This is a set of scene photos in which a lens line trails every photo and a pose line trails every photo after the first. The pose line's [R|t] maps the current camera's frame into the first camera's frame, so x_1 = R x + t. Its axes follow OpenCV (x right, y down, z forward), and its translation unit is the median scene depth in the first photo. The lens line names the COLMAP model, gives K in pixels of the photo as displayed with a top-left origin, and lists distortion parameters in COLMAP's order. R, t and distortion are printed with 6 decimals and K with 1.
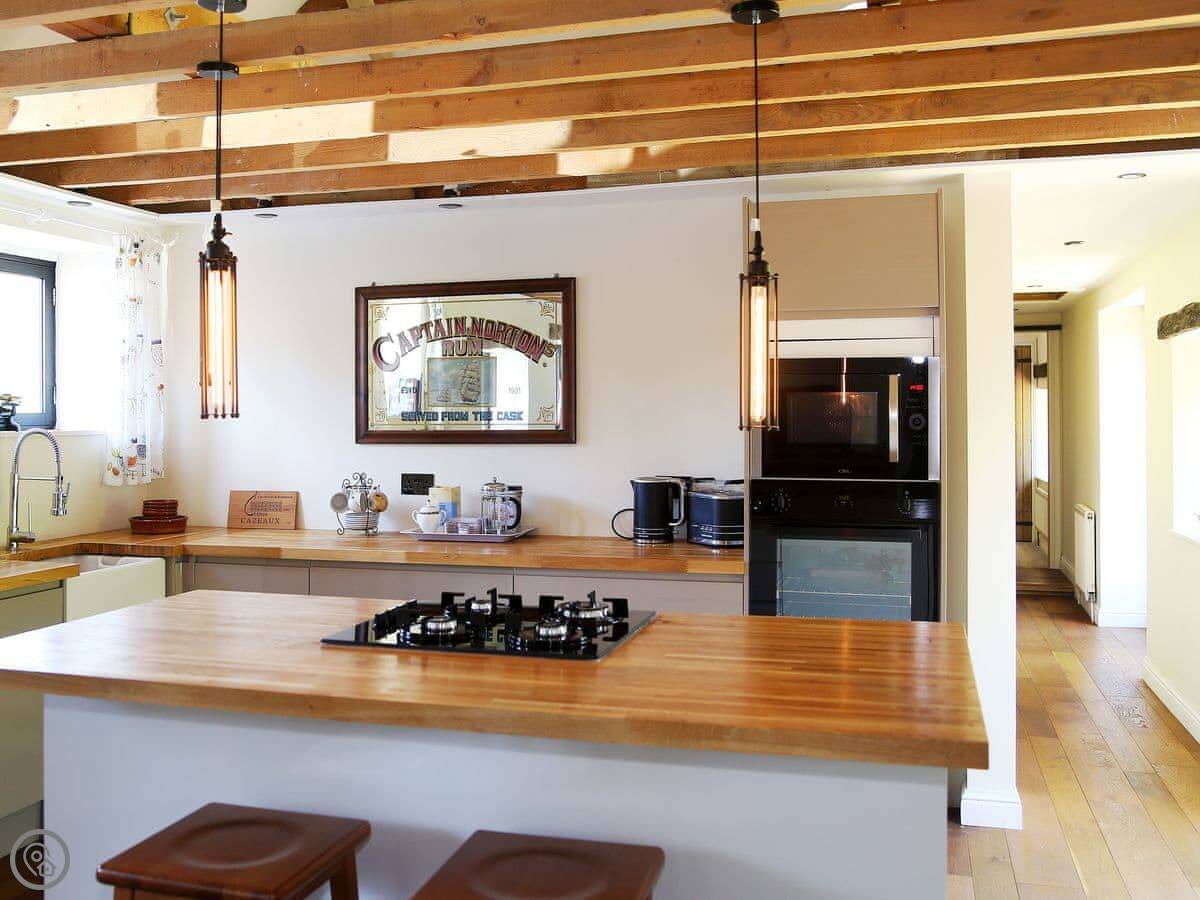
lens RADIAL K [[980.3, 0, 600.3], [0, 980.3, 407.0], [0, 0, 1]] dist [-0.038476, 0.002746]
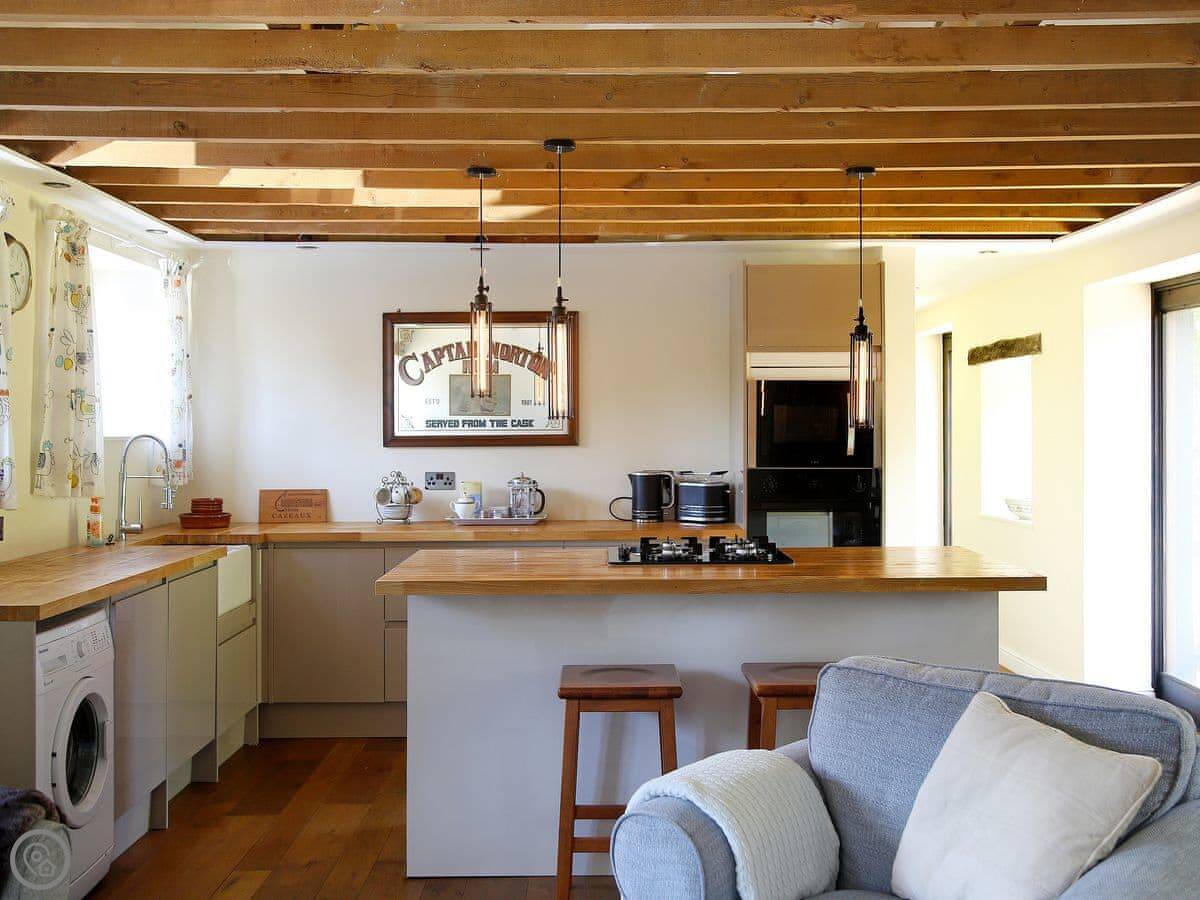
lens RADIAL K [[993.3, 0, 621.8], [0, 993.3, 417.7], [0, 0, 1]] dist [0.001794, 0.000212]
pose [[0.966121, 0.003136, 0.258072, -0.290150], [-0.002576, 0.999994, -0.002506, 0.005096], [-0.258078, 0.001756, 0.966122, -0.224677]]
